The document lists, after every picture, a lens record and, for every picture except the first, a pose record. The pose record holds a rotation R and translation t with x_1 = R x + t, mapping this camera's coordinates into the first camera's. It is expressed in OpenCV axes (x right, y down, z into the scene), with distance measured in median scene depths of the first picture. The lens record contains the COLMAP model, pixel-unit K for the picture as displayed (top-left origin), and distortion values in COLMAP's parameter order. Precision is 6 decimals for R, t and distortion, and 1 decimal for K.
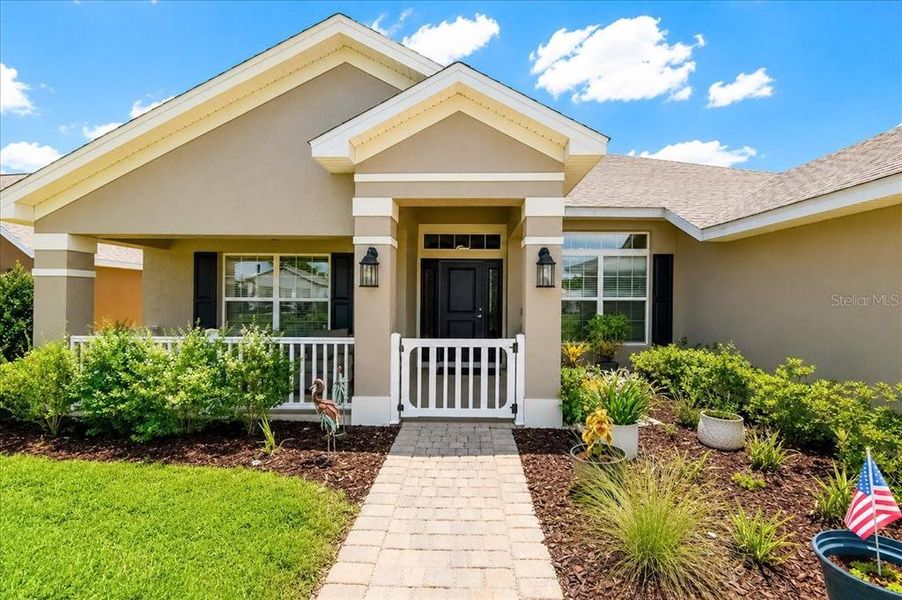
lens RADIAL K [[443.4, 0, 451.0], [0, 443.4, 300.0], [0, 0, 1]] dist [0.000440, -0.000348]
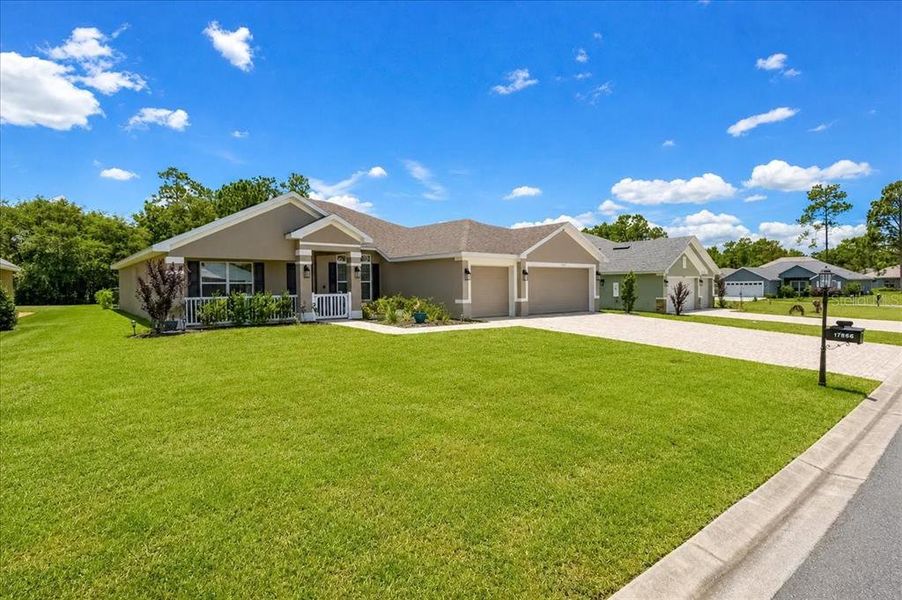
lens RADIAL K [[443.4, 0, 451.0], [0, 443.4, 300.0], [0, 0, 1]] dist [0.000440, -0.000348]
pose [[0.764412, -0.034762, 0.643791, -1.302924], [0.010522, 0.999085, 0.041453, 0.005029], [-0.644643, -0.024913, 0.764078, -1.896602]]
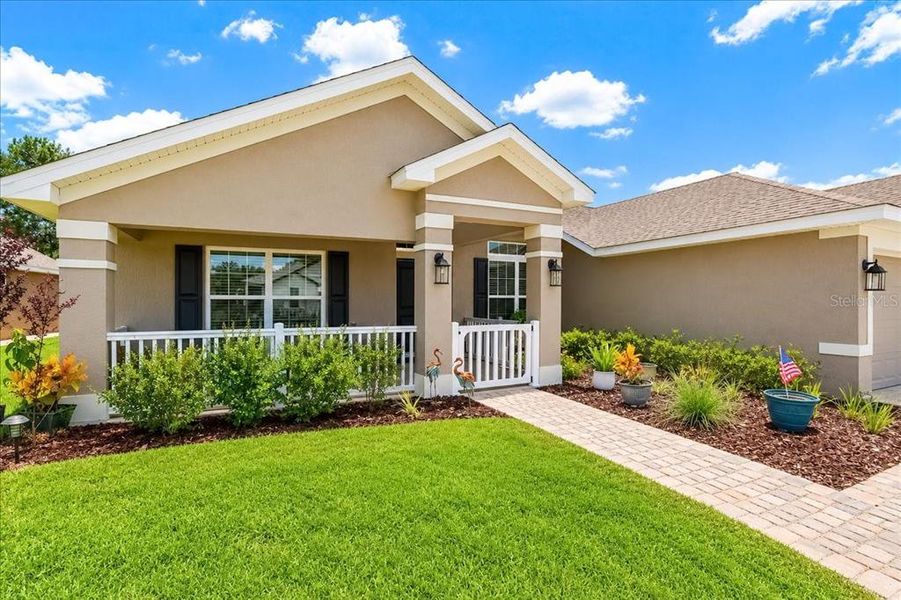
lens RADIAL K [[432.0, 0, 449.8], [0, 432.0, 291.0], [0, 0, 1]] dist [0.000753, -0.000042]
pose [[0.897174, 0.007746, 0.441609, -0.628597], [-0.000830, 0.999874, -0.015853, 0.005470], [-0.441677, 0.013856, 0.897067, -0.095969]]
